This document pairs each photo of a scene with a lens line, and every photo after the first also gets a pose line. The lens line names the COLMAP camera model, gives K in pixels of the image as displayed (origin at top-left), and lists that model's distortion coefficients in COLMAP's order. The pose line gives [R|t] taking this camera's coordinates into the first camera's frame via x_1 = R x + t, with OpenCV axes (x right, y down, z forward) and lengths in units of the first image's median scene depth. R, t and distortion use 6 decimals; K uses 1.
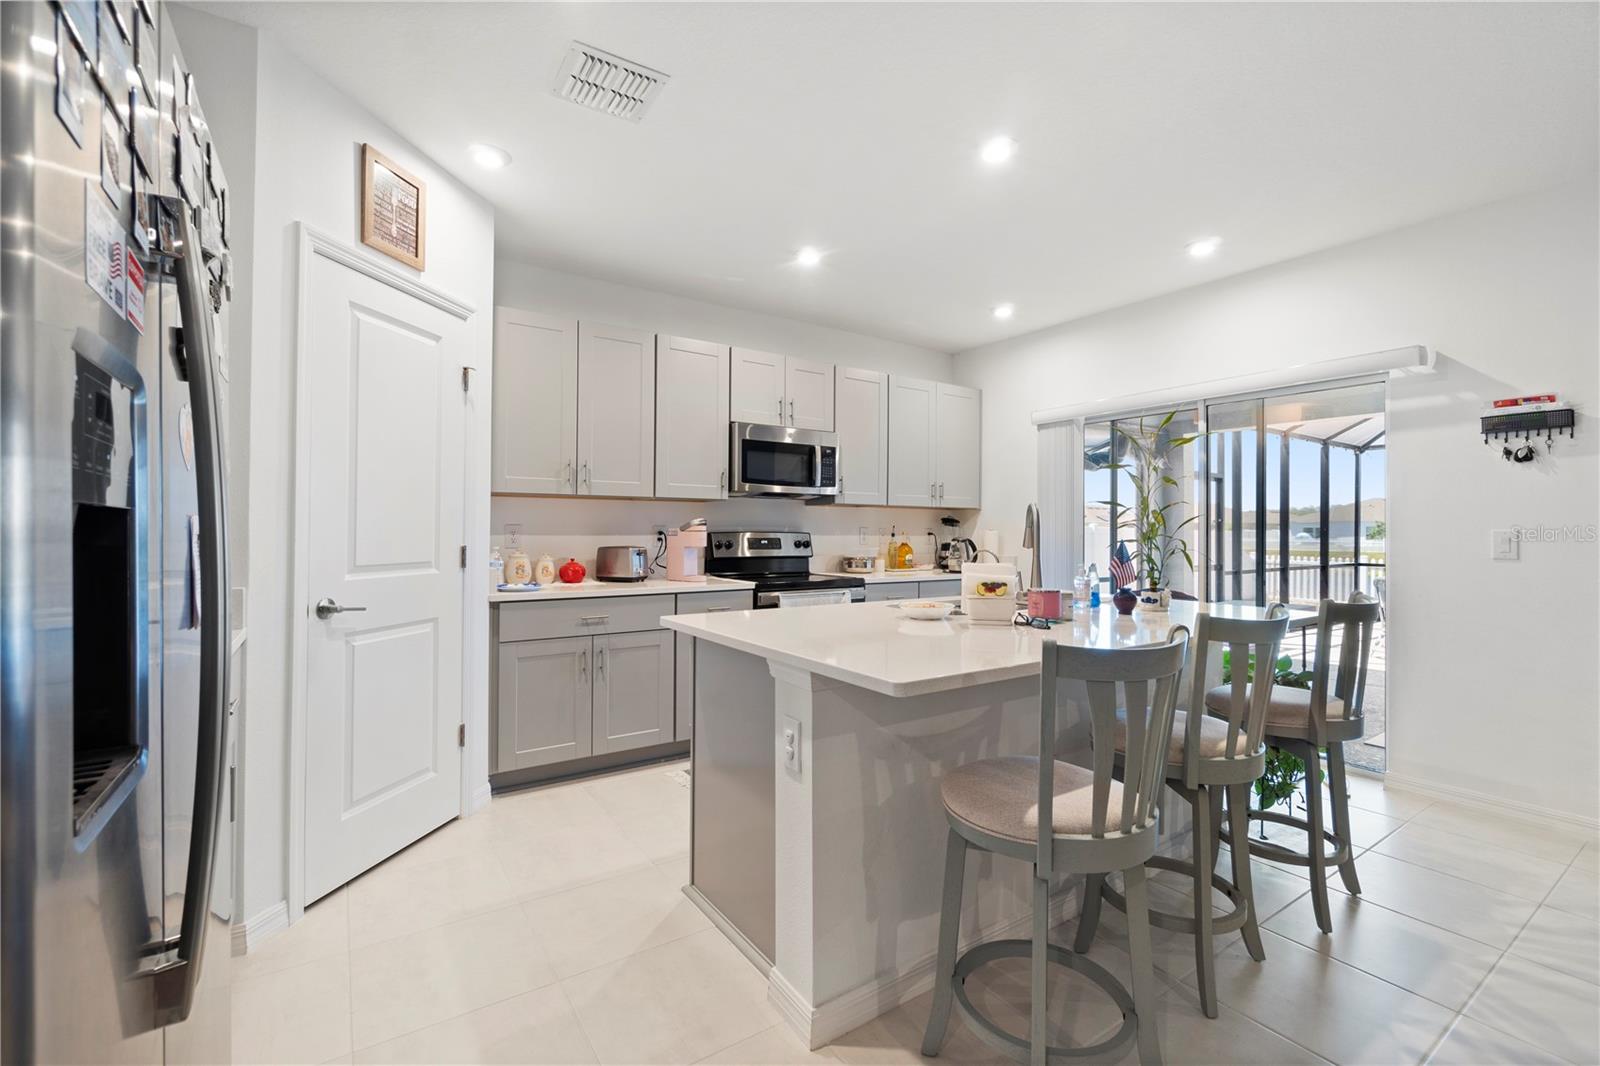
lens RADIAL K [[694.3, 0, 805.0], [0, 694.3, 521.8], [0, 0, 1]] dist [-0.000056, -0.000051]
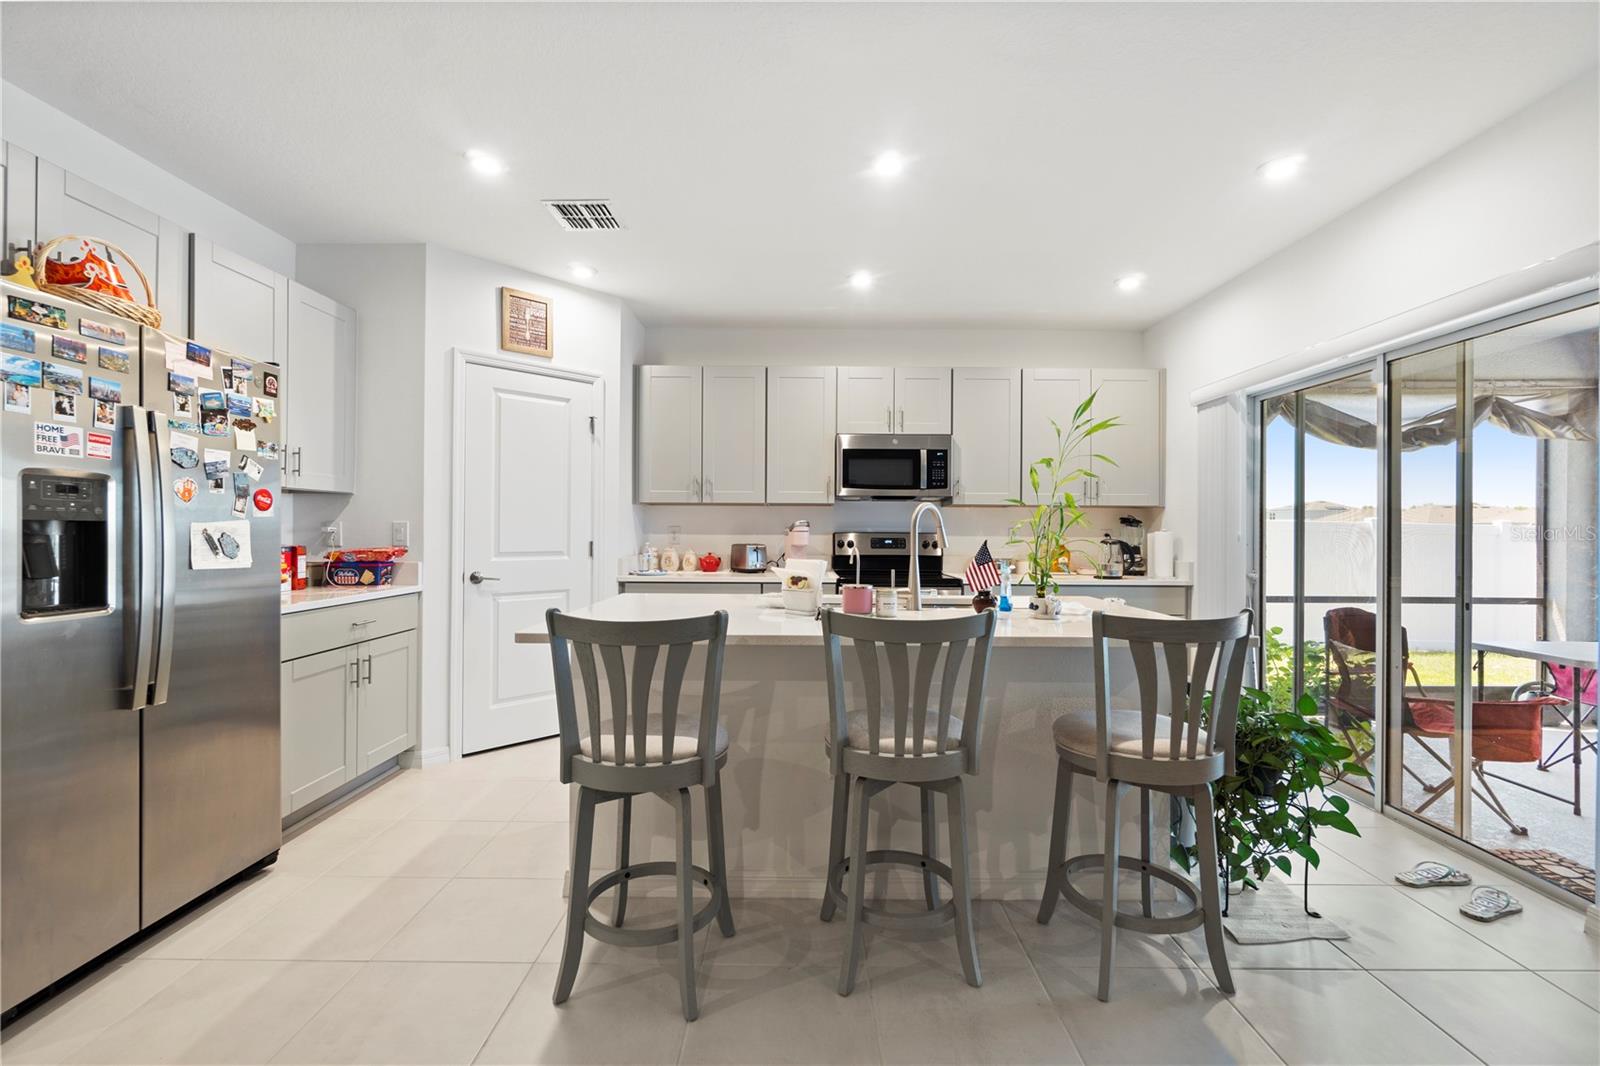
lens RADIAL K [[692.8, 0, 806.2], [0, 692.8, 525.2], [0, 0, 1]] dist [-0.002150, -0.000459]
pose [[0.825993, -0.004114, -0.563665, 0.513574], [0.005196, 0.999986, 0.000316, 0.002668], [0.563657, -0.003190, 0.826003, 0.049259]]
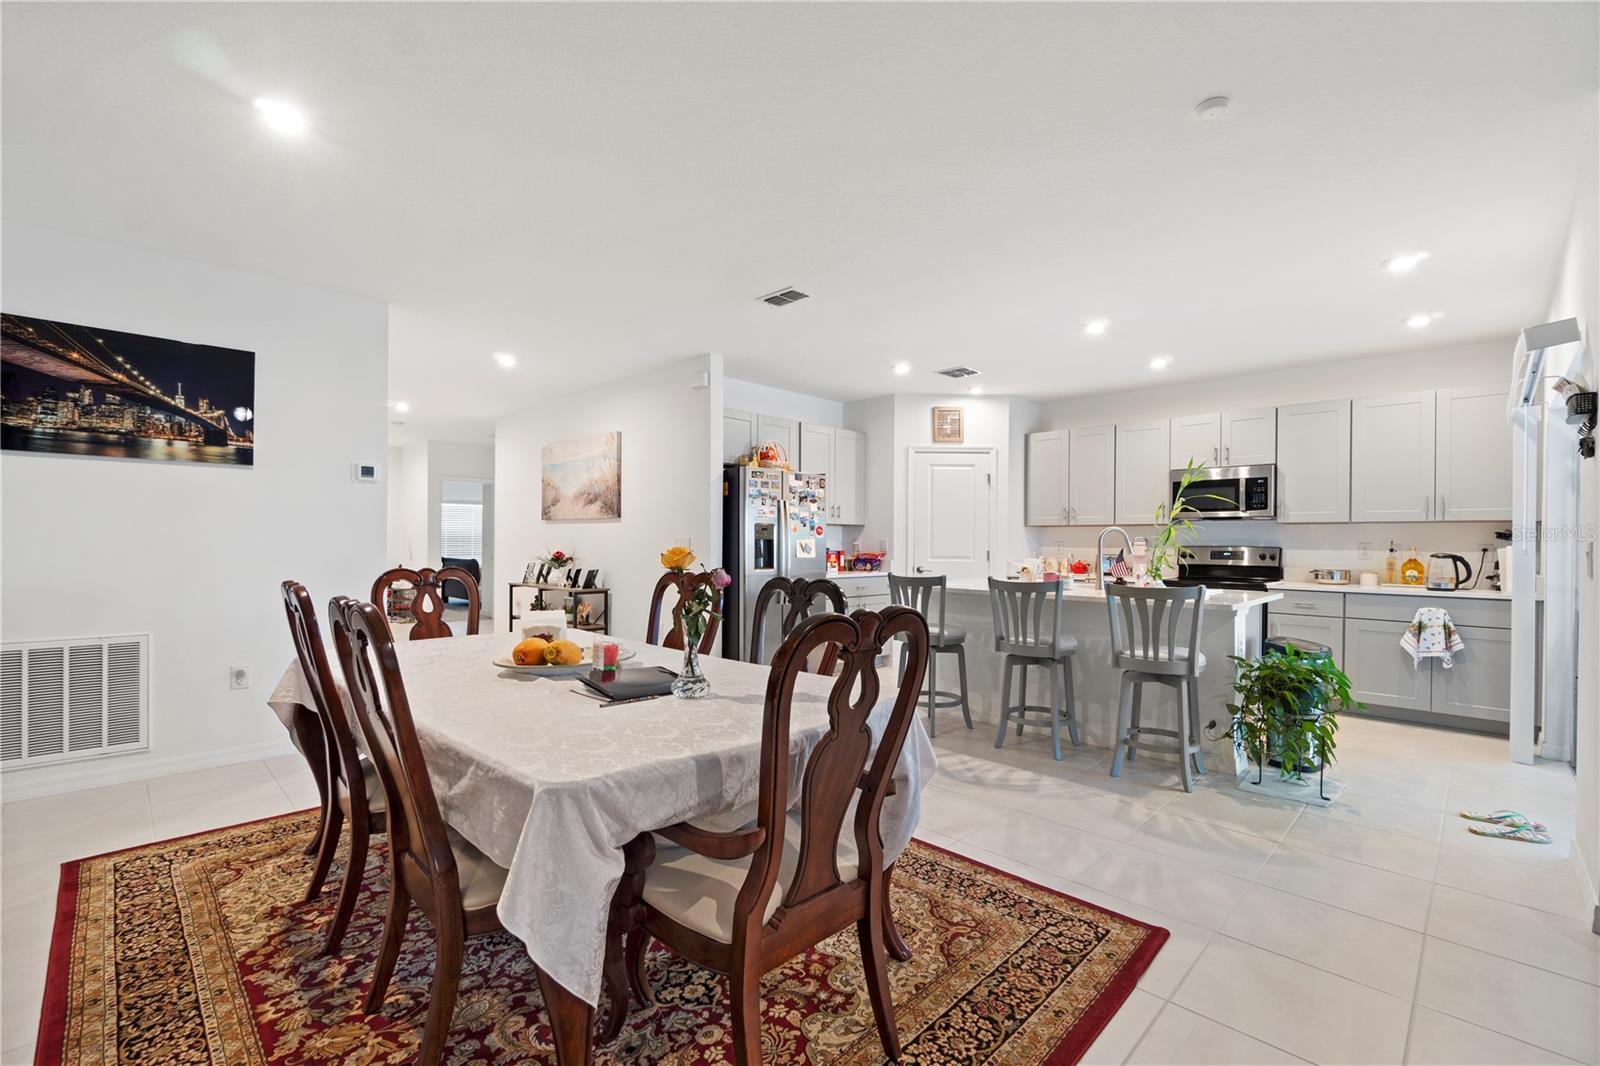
lens RADIAL K [[694.3, 0, 805.0], [0, 694.3, 521.8], [0, 0, 1]] dist [-0.000056, -0.000051]
pose [[0.196539, -0.033083, -0.979938, 1.247567], [0.004967, 0.999451, -0.032746, 0.008190], [0.980483, 0.001569, 0.196596, -0.045285]]
